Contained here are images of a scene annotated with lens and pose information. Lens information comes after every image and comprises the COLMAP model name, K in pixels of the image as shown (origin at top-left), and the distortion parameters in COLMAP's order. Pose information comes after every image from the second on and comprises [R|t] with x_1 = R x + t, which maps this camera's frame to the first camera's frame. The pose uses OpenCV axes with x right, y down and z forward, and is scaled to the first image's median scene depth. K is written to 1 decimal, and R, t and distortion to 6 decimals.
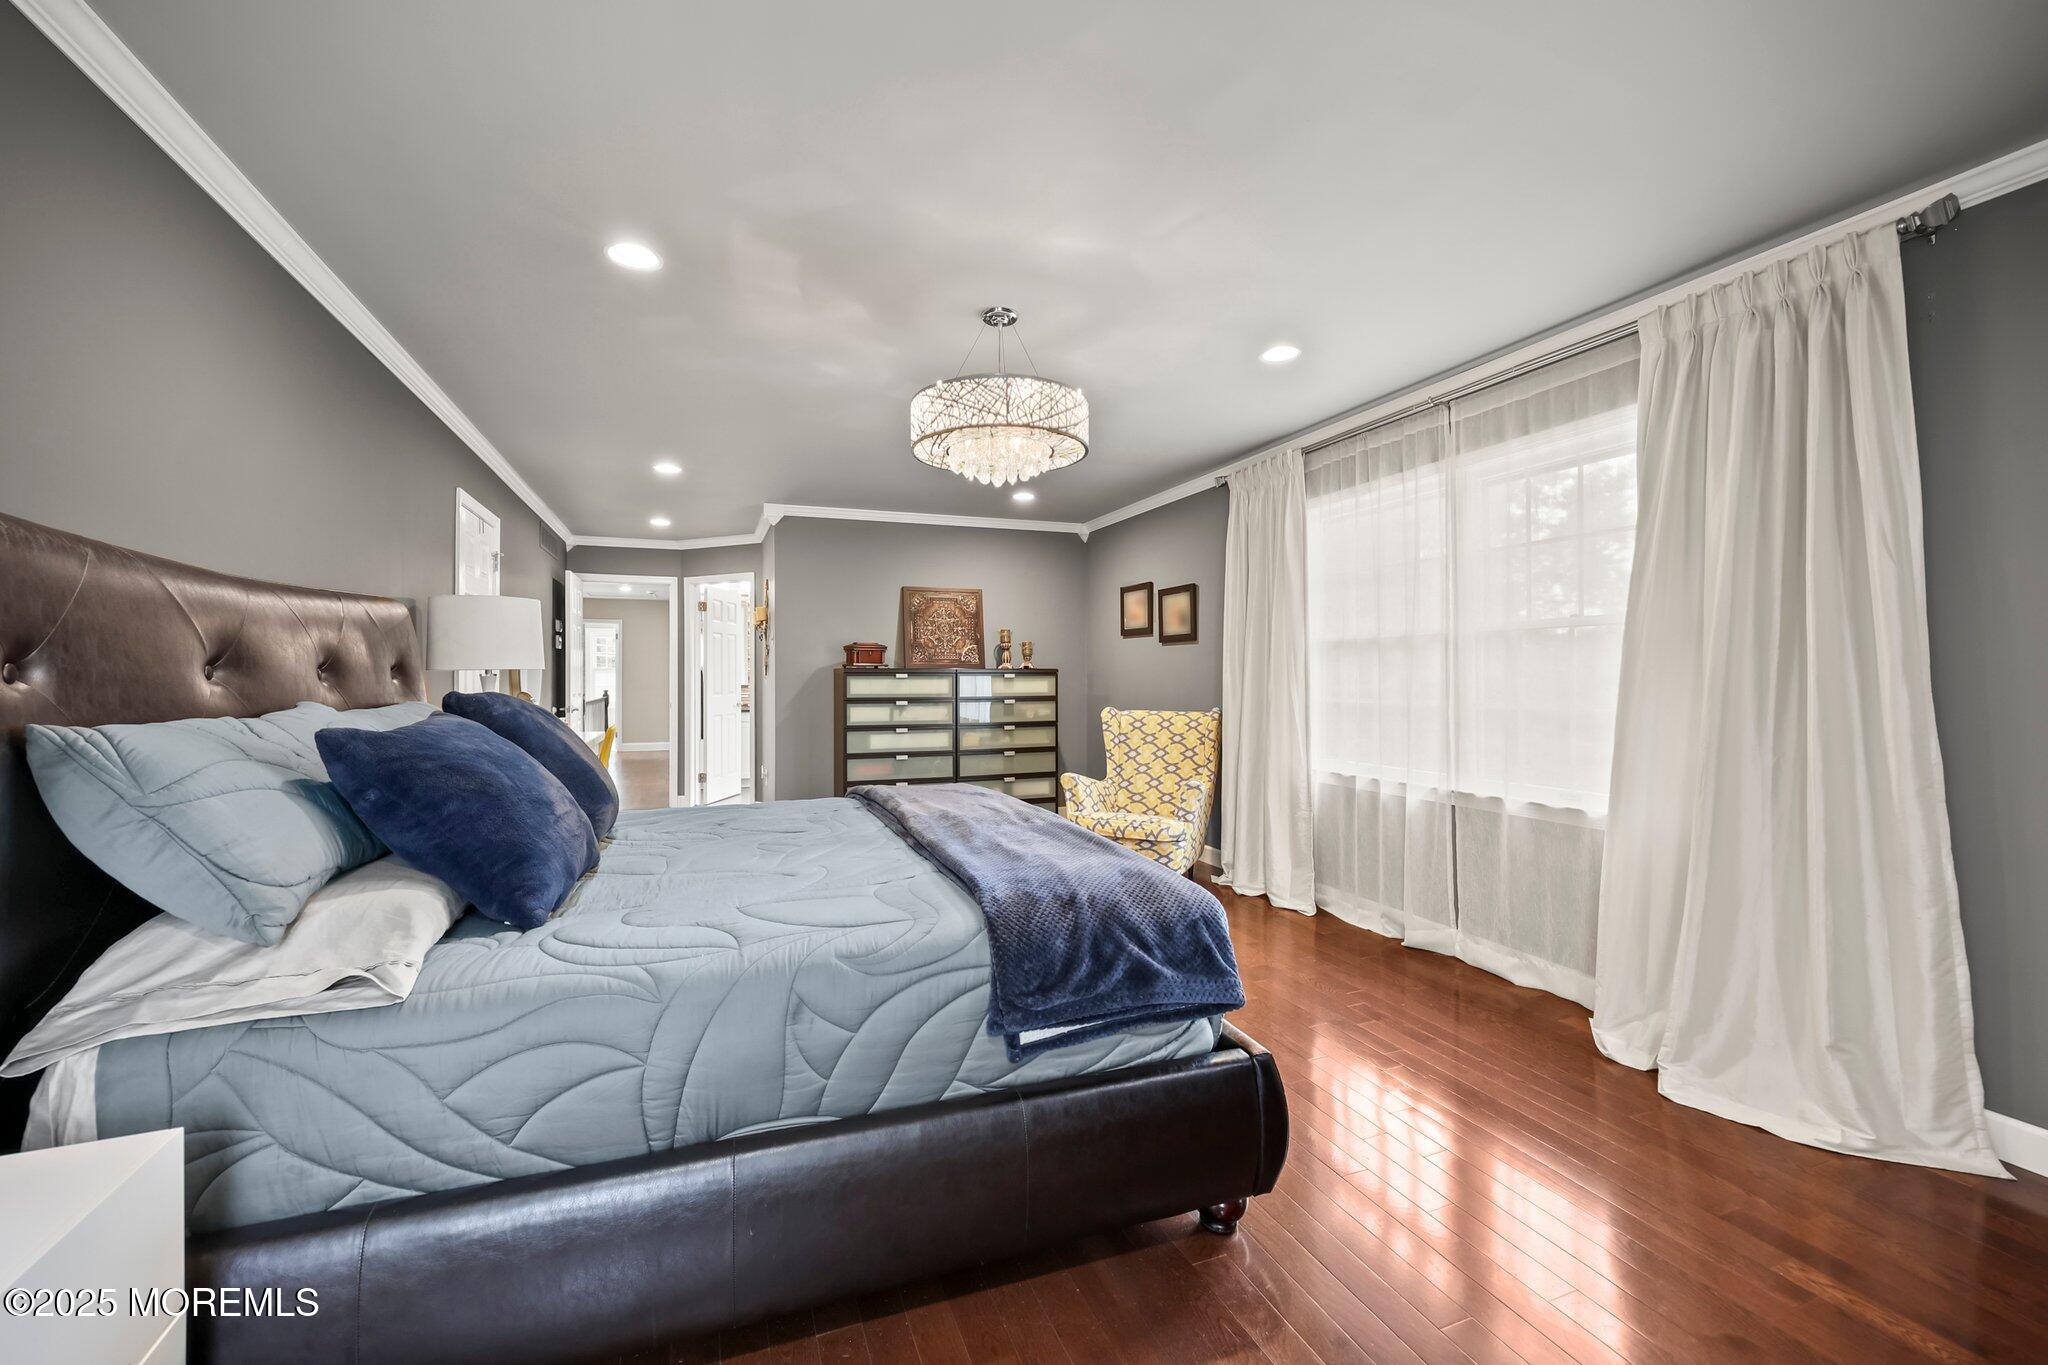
lens RADIAL K [[816.2, 0, 1024.0], [0, 816.2, 682.5], [0, 0, 1]] dist [-0.000803, -0.000073]
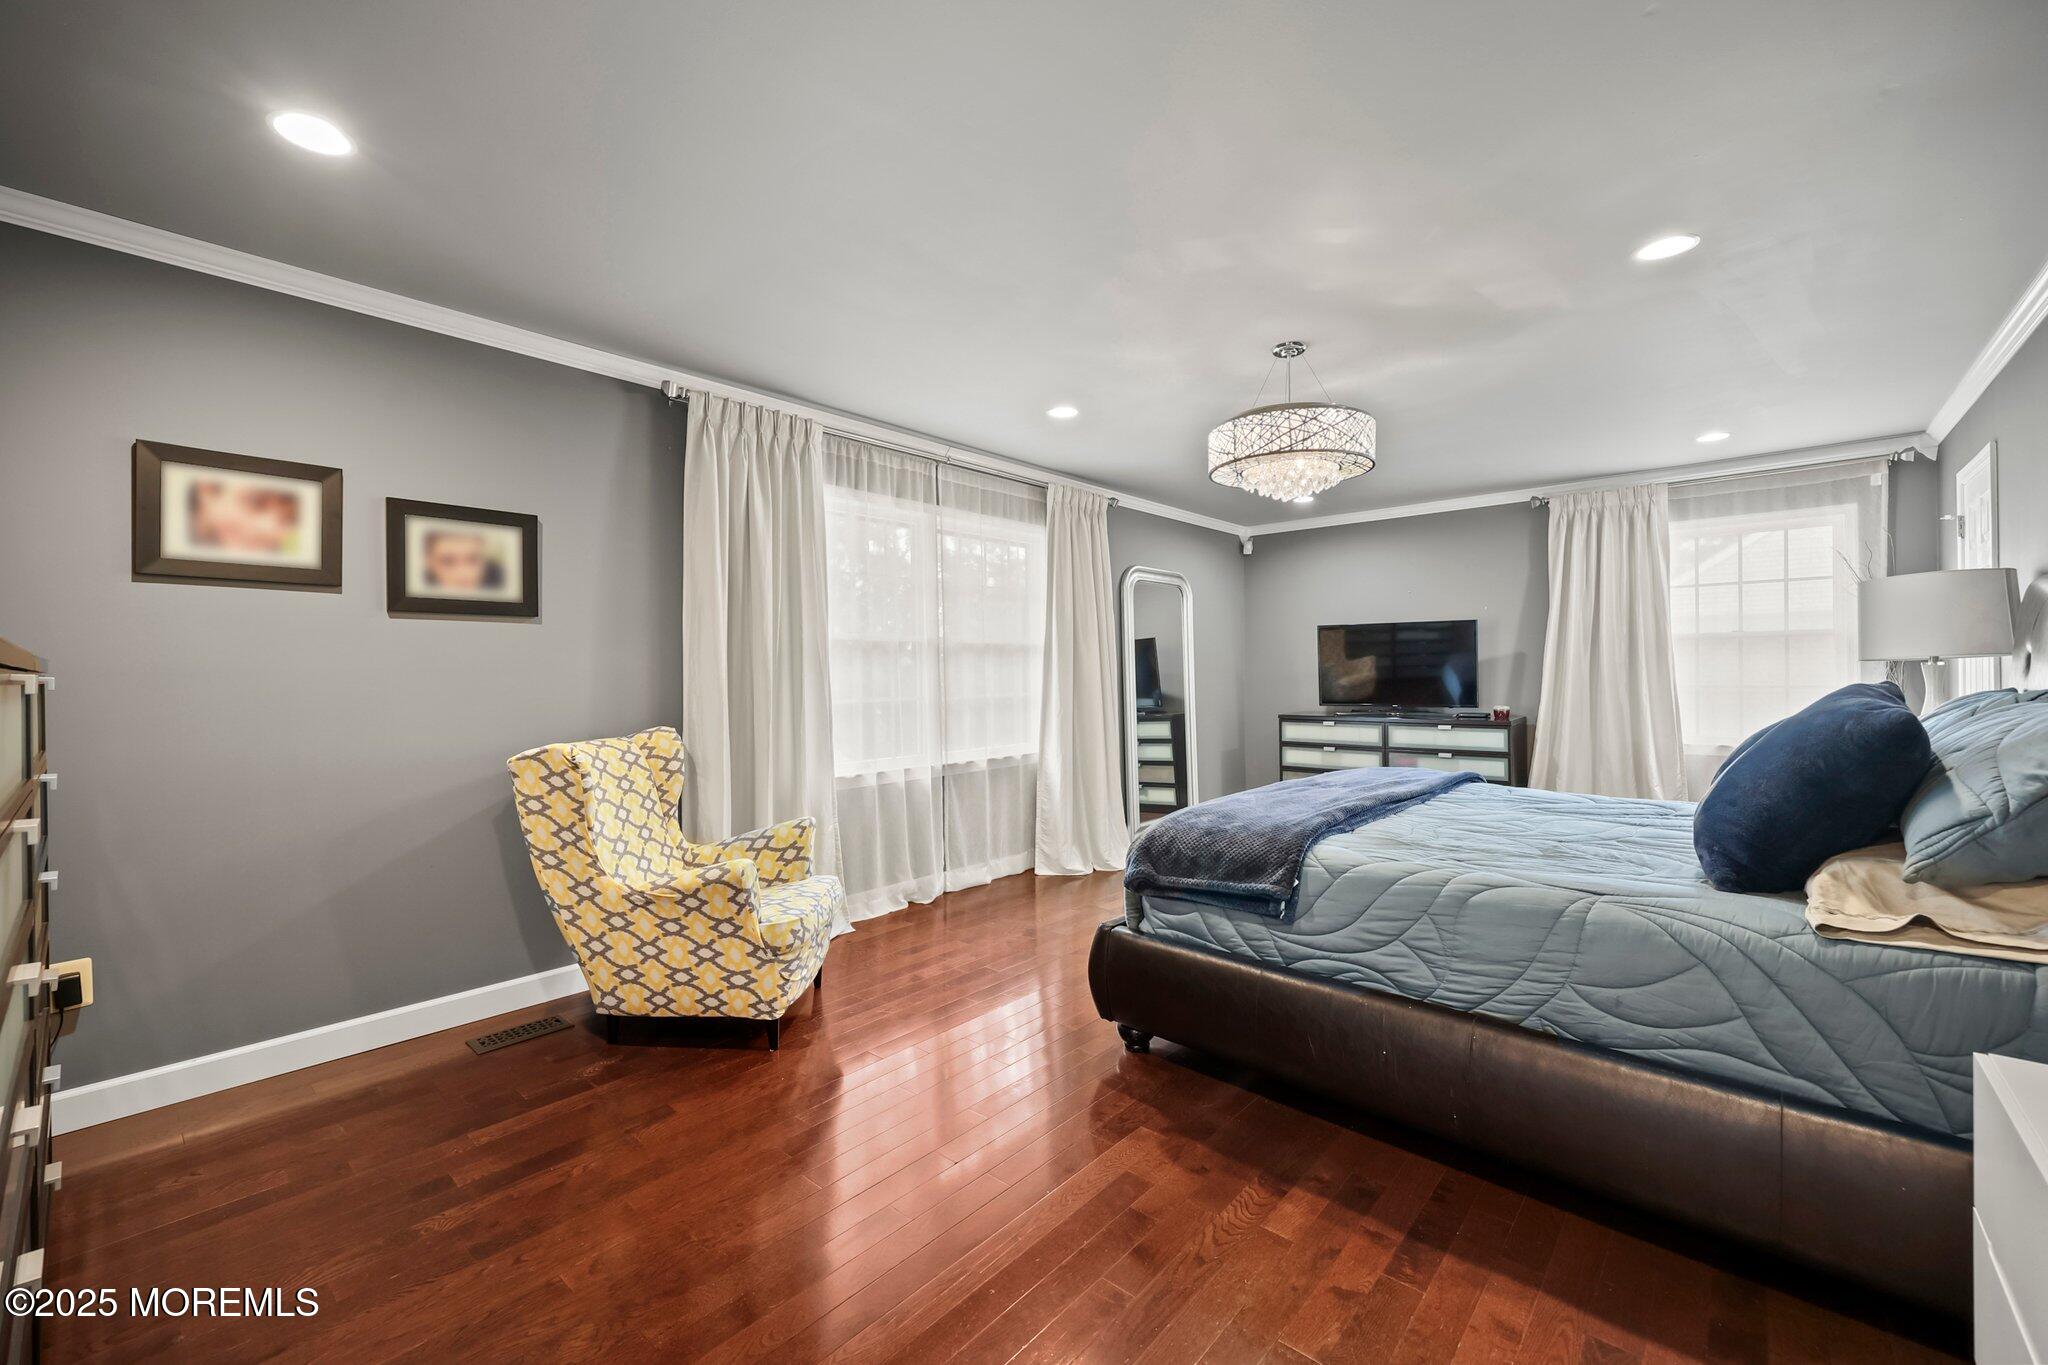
lens RADIAL K [[816.2, 0, 1024.0], [0, 816.2, 682.5], [0, 0, 1]] dist [-0.000803, -0.000073]
pose [[-0.440649, -0.011319, 0.897608, -0.679661], [0.008708, 0.999820, 0.016883, -0.018559], [-0.897637, 0.015256, -0.440471, 1.424780]]
